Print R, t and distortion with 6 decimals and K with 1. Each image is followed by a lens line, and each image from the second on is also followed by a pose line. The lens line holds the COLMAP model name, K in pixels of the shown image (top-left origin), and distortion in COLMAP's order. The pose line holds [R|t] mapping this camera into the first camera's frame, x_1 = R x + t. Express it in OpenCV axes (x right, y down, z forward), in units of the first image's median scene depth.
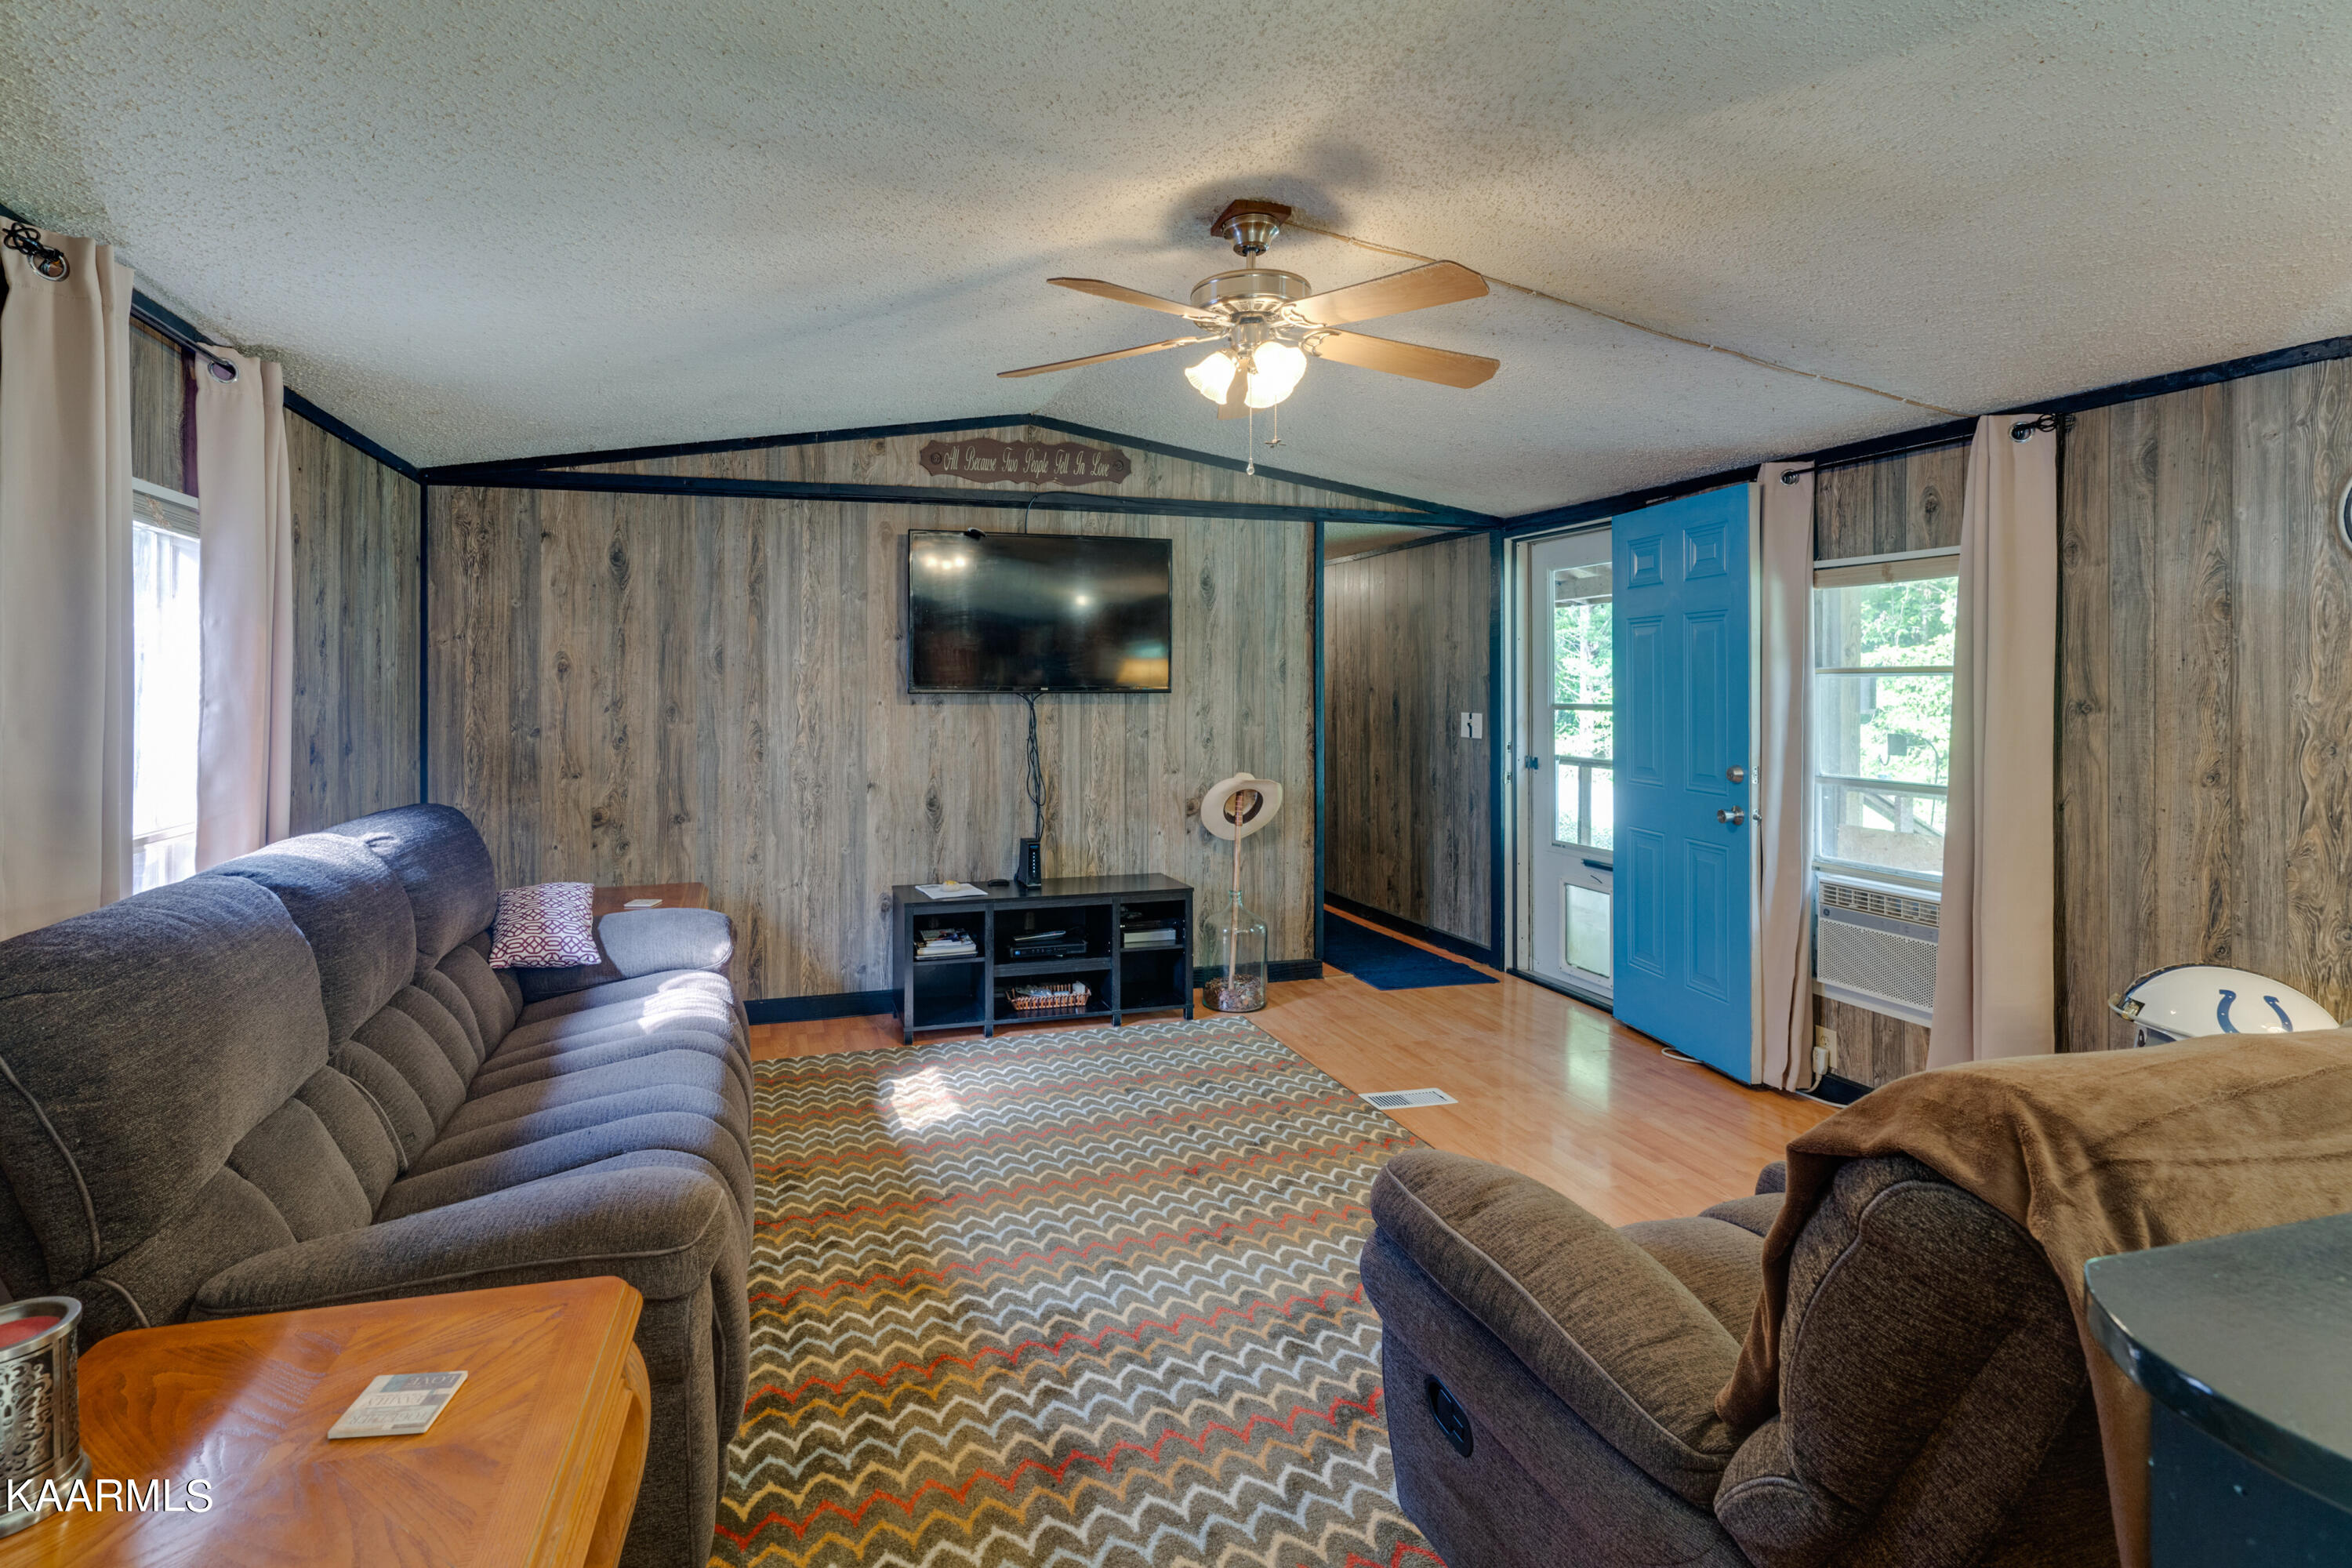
lens RADIAL K [[1174.2, 0, 1107.0], [0, 1174.2, 687.6], [0, 0, 1]] dist [0.001534, 0.000124]
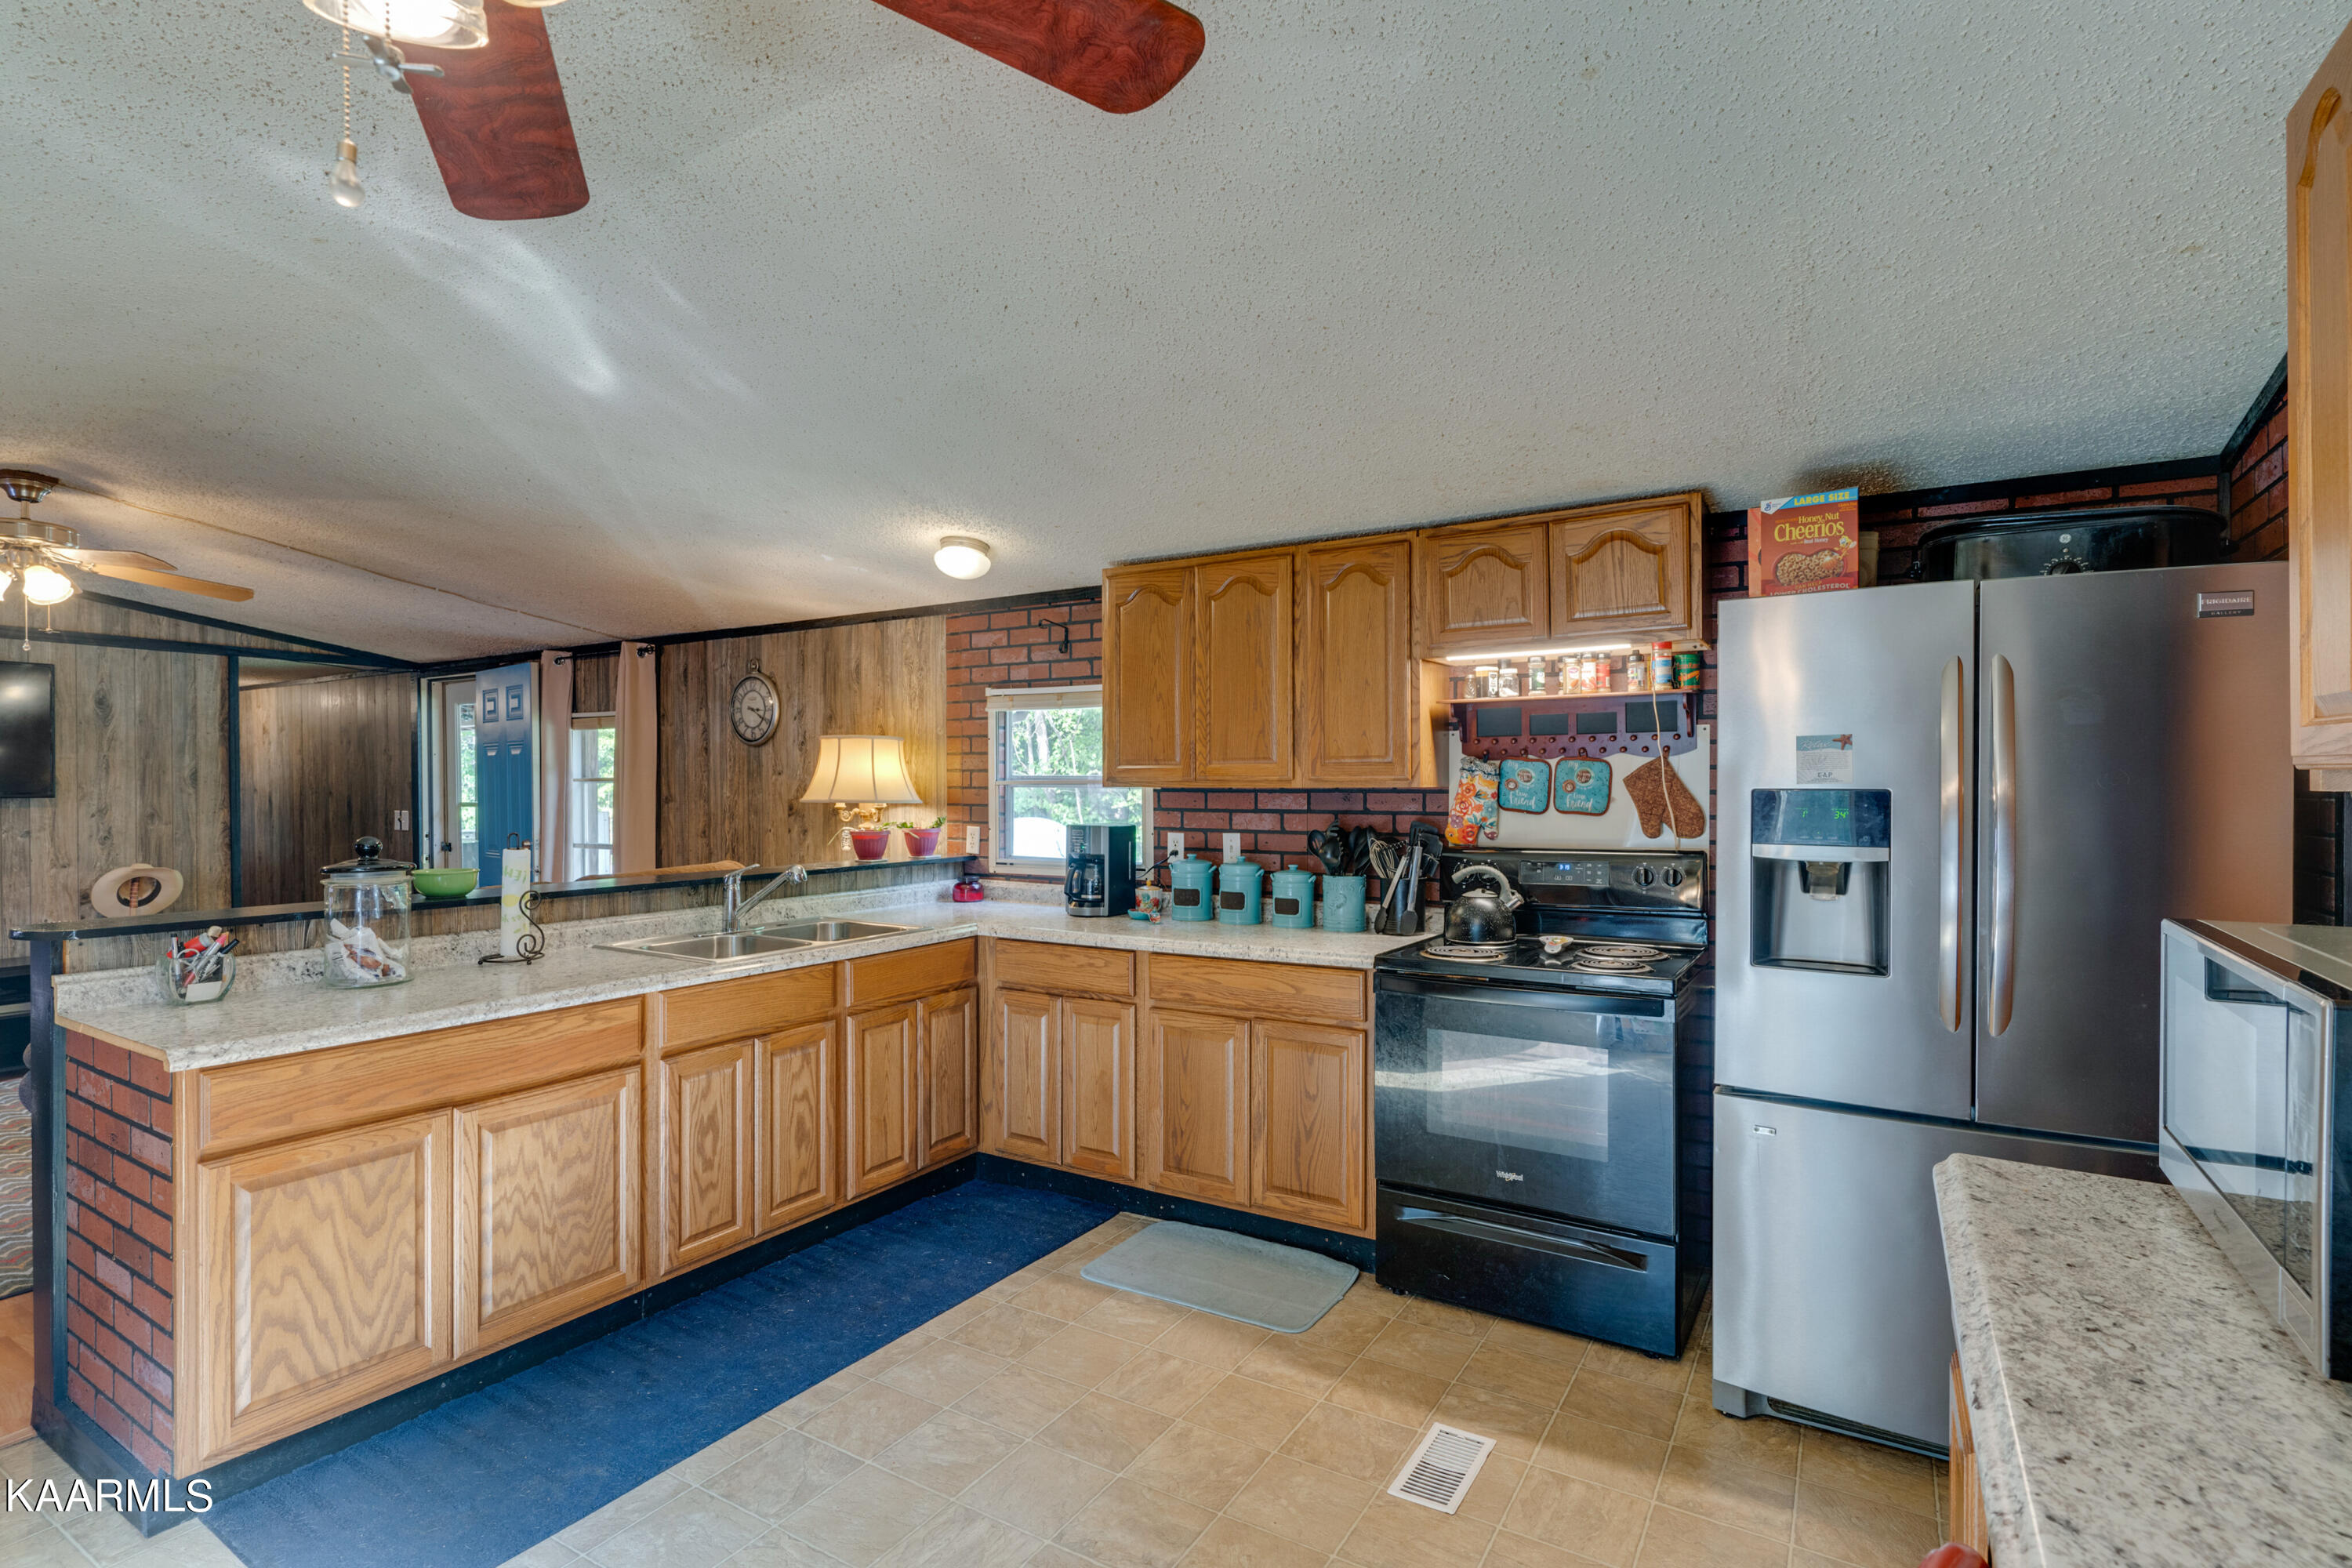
lens RADIAL K [[1129.0, 0, 1172.6], [0, 1129.0, 791.4], [0, 0, 1]] dist [0.006257, -0.000020]
pose [[0.746699, -0.007153, 0.665124, 0.140162], [0.006352, 0.999973, 0.003623, 0.001427], [-0.665132, 0.001520, 0.746724, -0.596991]]
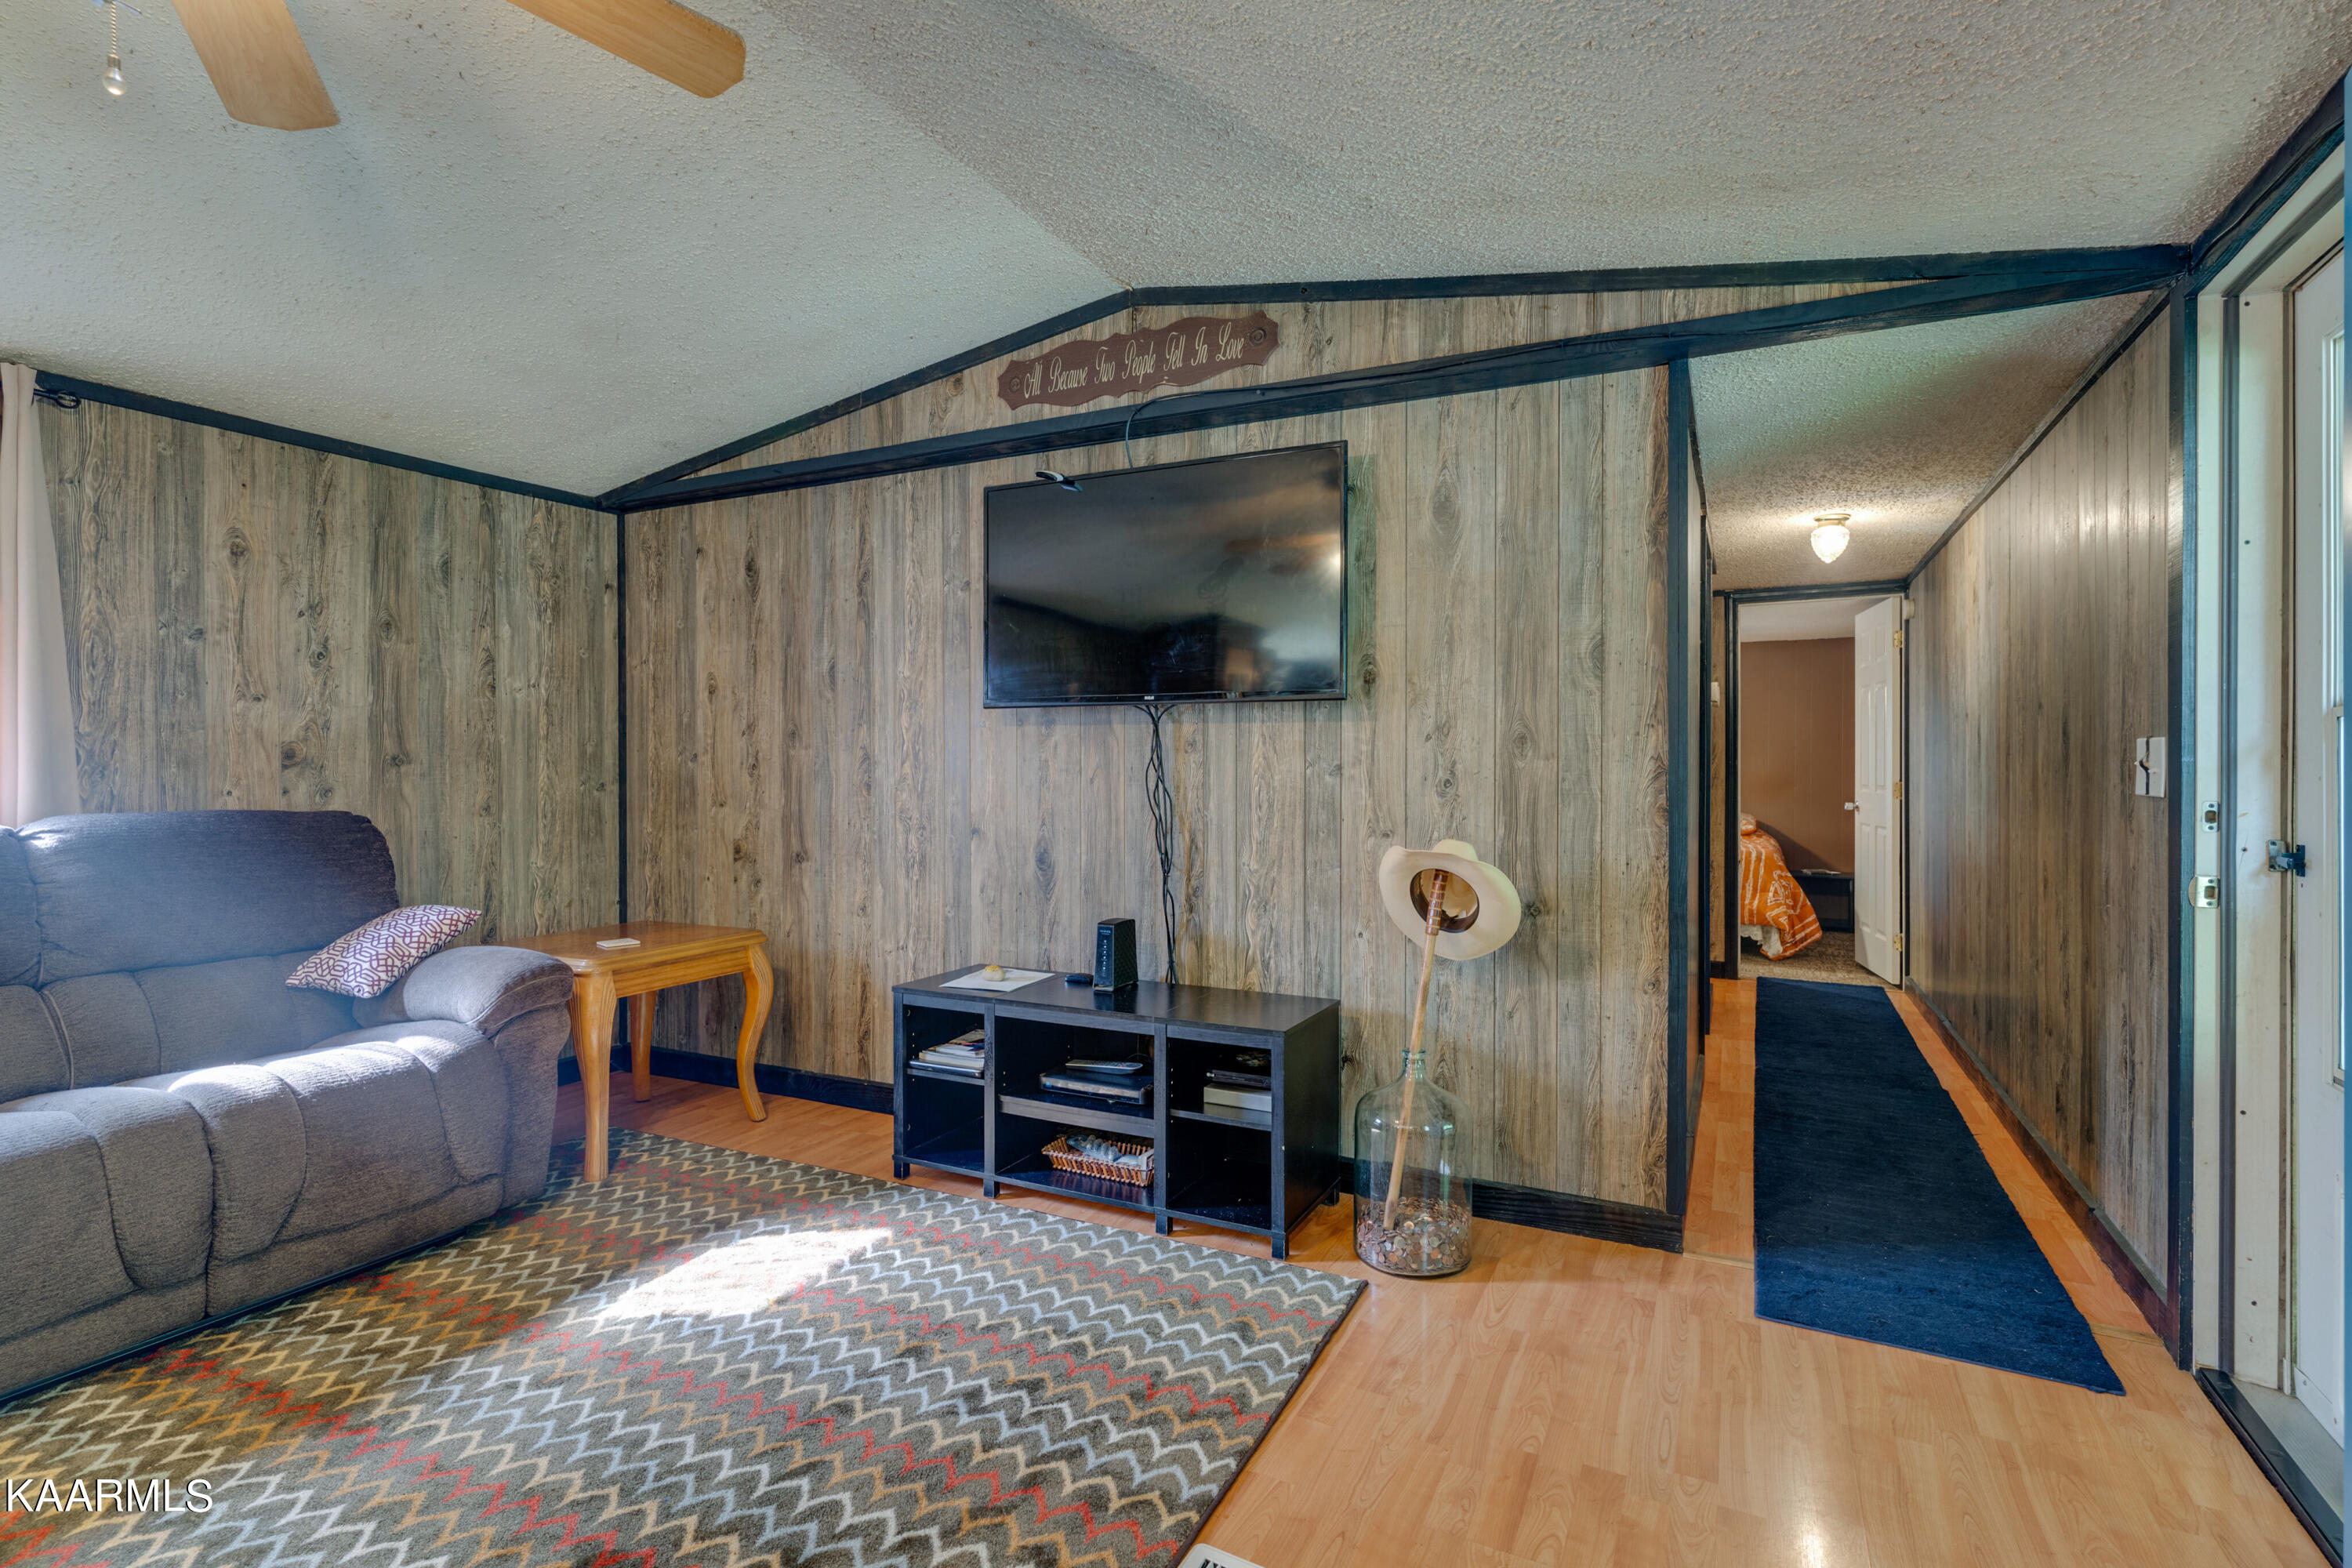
lens RADIAL K [[1135.1, 0, 1162.7], [0, 1135.1, 774.4], [0, 0, 1]] dist [0.003040, 0.000627]
pose [[0.727639, 0.008116, -0.685912, 0.403012], [-0.004569, 0.999965, 0.006985, 0.040899], [0.685945, -0.001948, 0.727651, 0.547208]]
